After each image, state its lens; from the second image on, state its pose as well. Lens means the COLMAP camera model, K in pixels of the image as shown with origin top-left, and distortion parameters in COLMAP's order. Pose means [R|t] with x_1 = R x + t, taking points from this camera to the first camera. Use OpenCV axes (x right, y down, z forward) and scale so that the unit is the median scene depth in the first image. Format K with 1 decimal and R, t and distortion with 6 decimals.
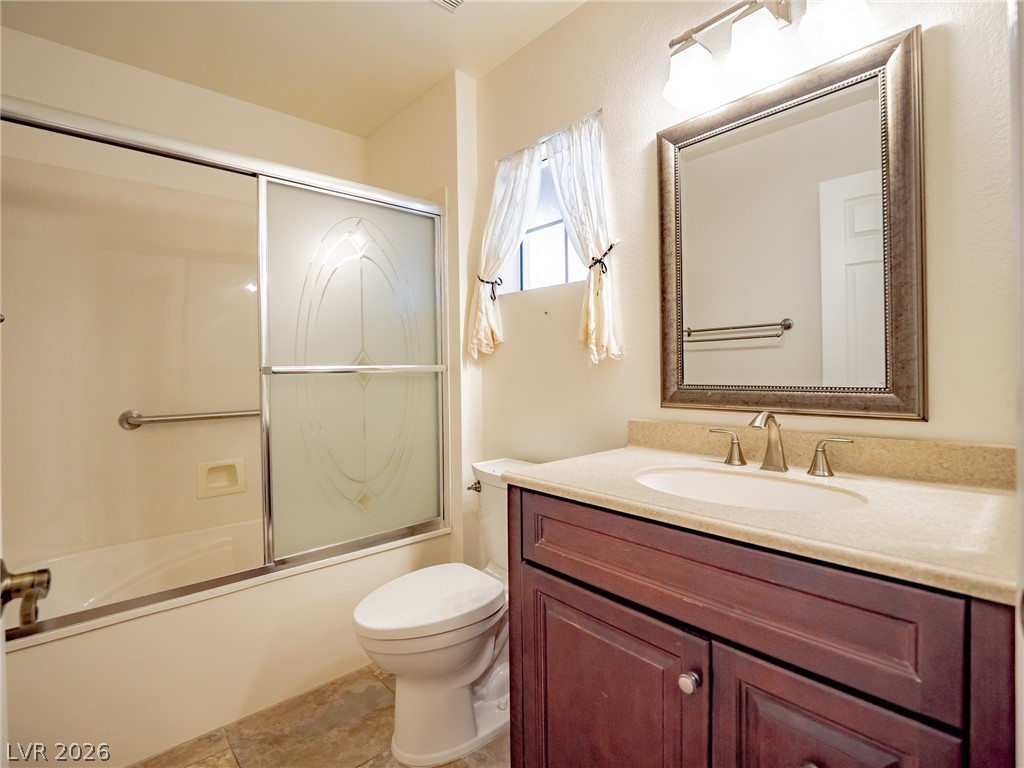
lens RADIAL K [[499.1, 0, 512.3], [0, 499.1, 374.6], [0, 0, 1]] dist [-0.016168, 0.001275]
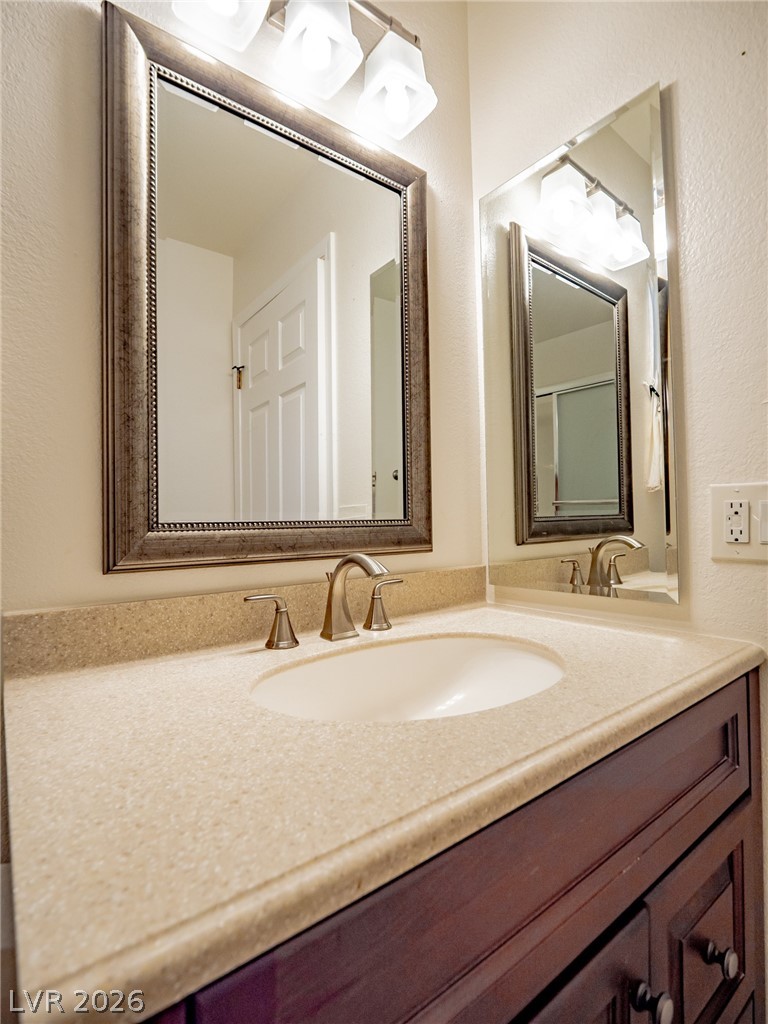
lens RADIAL K [[499.1, 0, 369.5], [0, 499.1, 515.2], [0, 0, 1]] dist [-0.016168, 0.001275]
pose [[0.082085, 0.025823, 0.996291, -0.190581], [0.026104, 0.999266, -0.028051, 0.040311], [-0.996283, 0.028309, 0.081351, 0.935388]]
